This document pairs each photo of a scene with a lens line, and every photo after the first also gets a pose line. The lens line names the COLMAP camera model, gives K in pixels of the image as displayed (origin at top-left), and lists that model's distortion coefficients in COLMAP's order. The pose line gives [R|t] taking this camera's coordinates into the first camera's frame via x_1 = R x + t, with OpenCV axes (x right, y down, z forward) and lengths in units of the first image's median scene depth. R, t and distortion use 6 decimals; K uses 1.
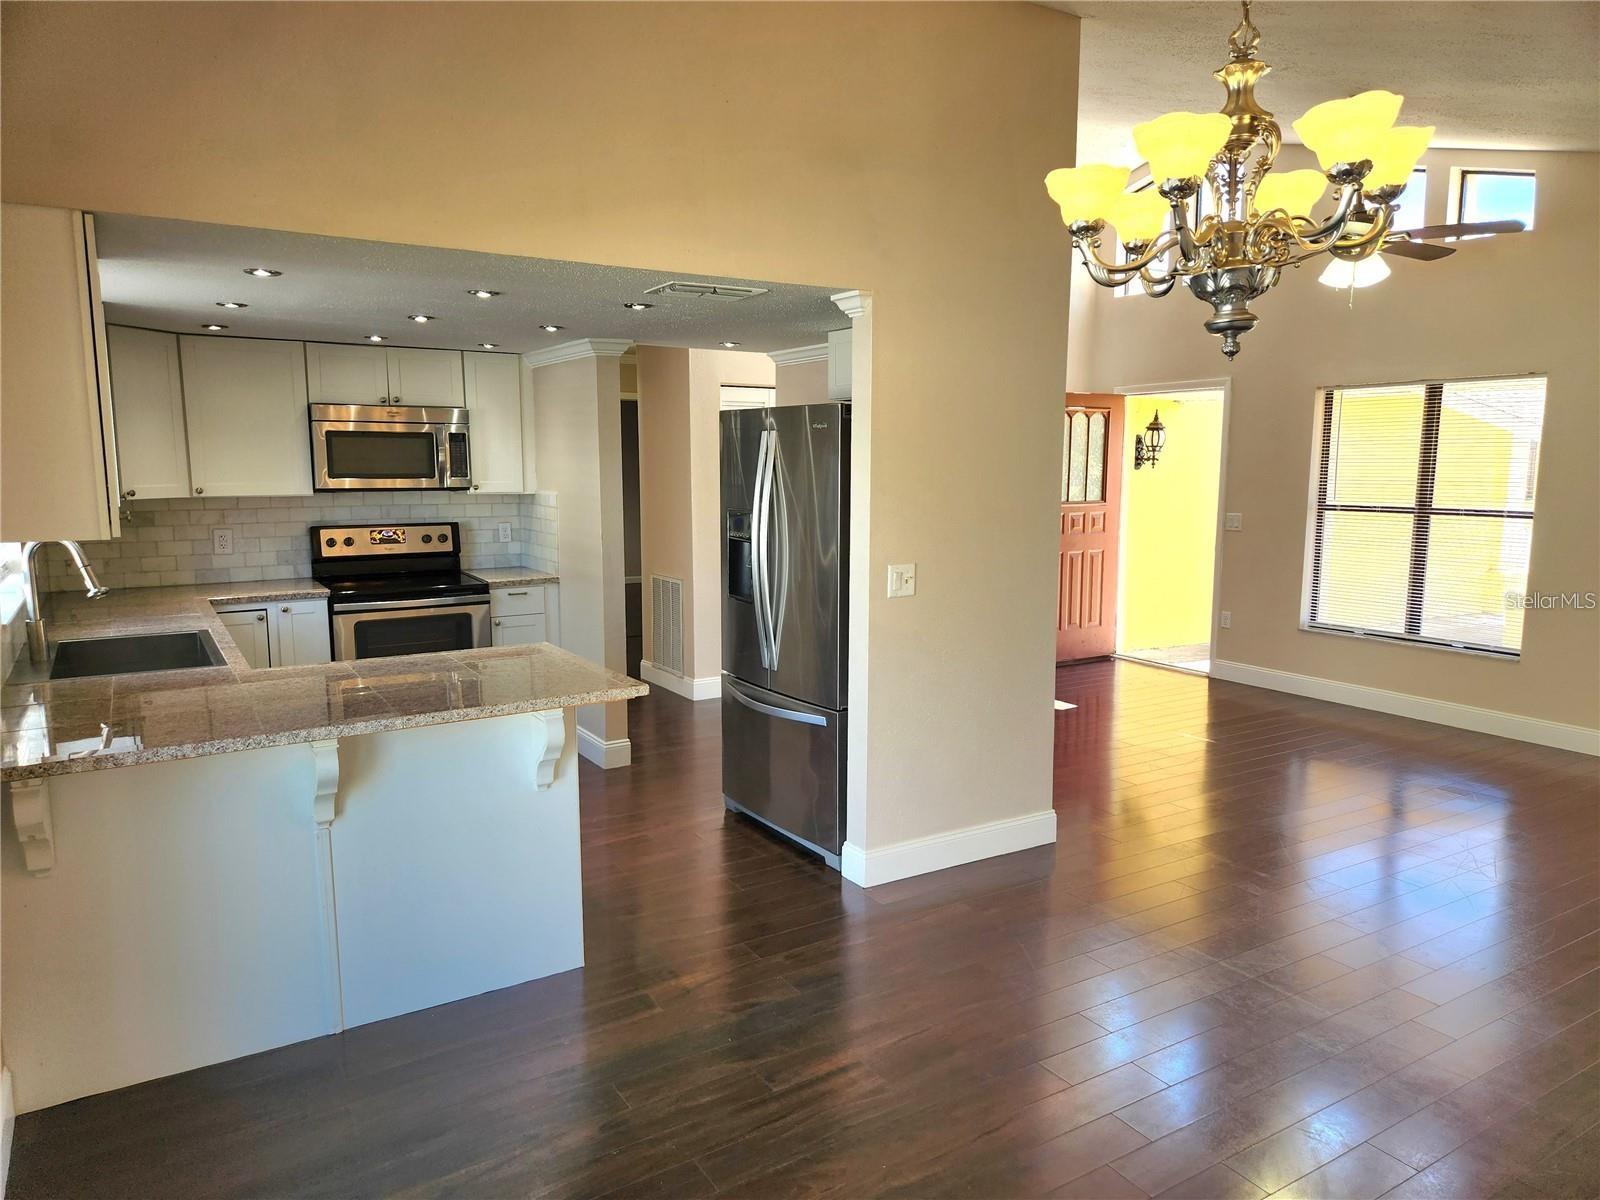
lens RADIAL K [[1069.7, 0, 801.0], [0, 1069.7, 603.5], [0, 0, 1]] dist [0.083563, -0.057149]
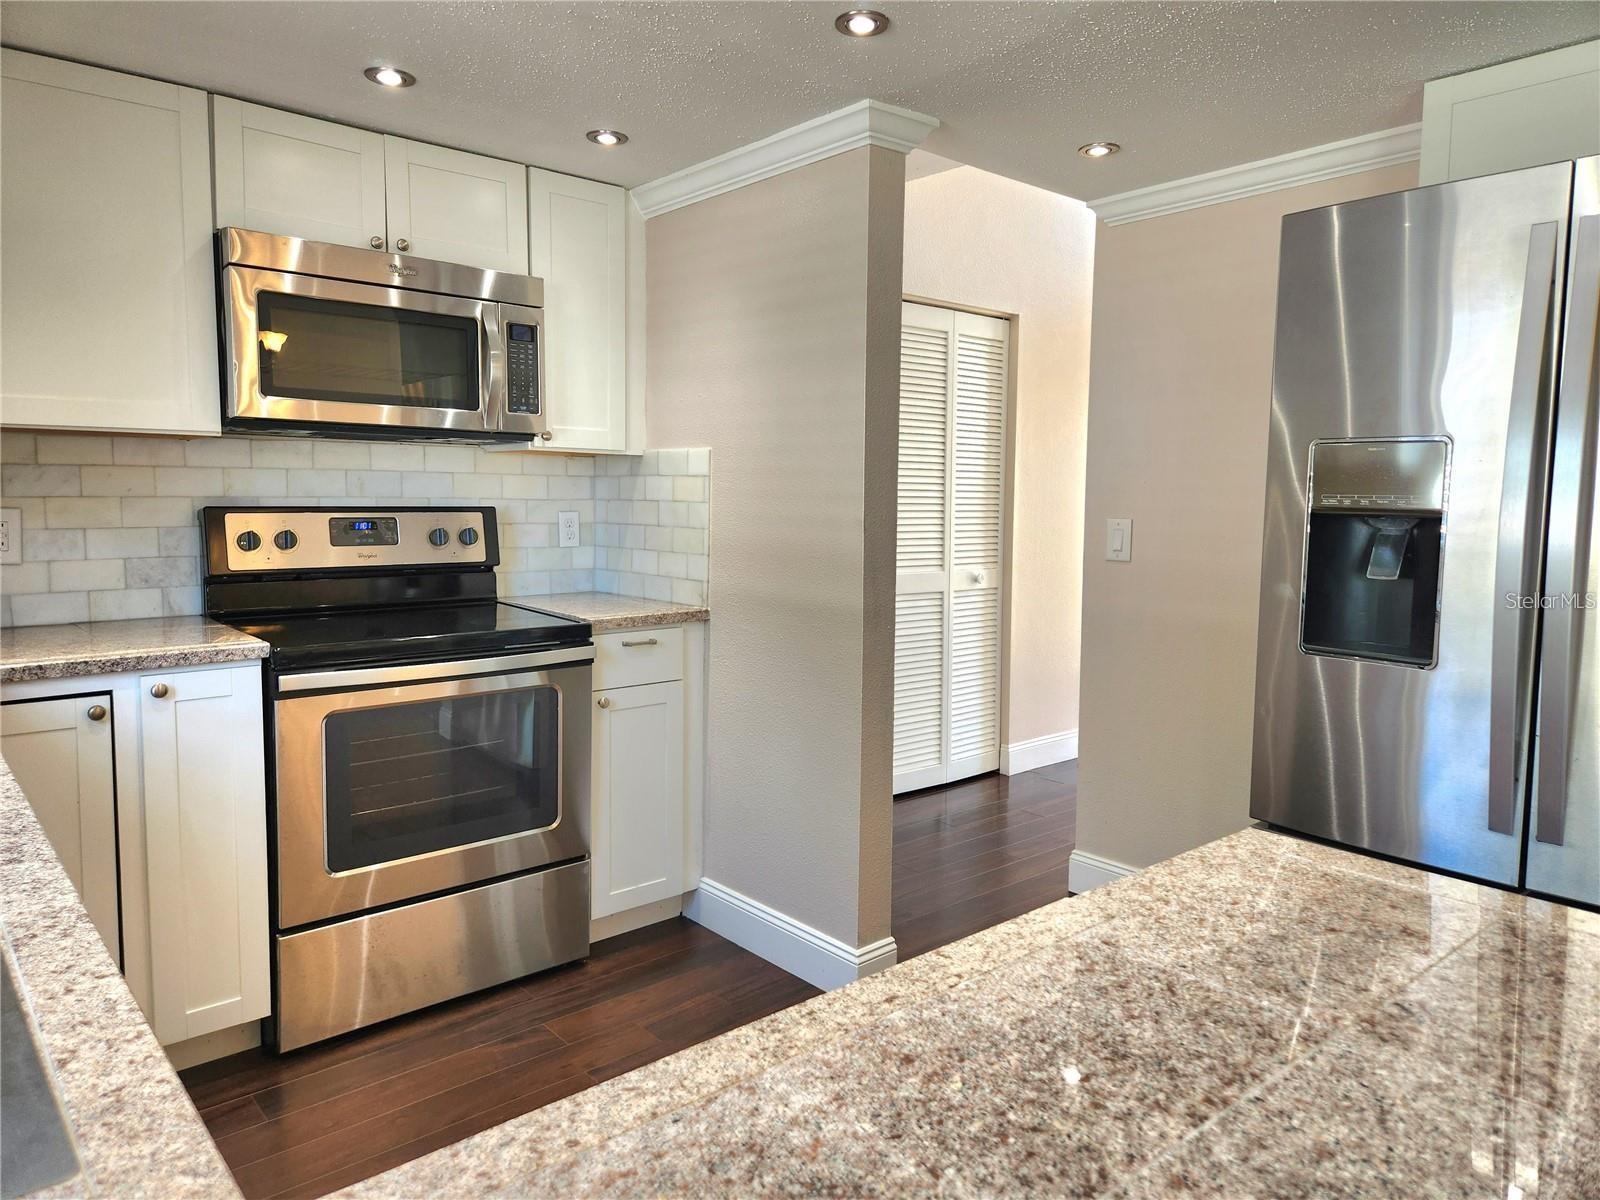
lens RADIAL K [[1069.7, 0, 797.2], [0, 1069.7, 582.3], [0, 0, 1]] dist [0.083563, -0.057149]
pose [[0.988057, -0.002493, 0.154067, -0.269737], [0.010681, 0.998572, -0.052346, -0.010603], [-0.153716, 0.053367, 0.986673, 0.494492]]
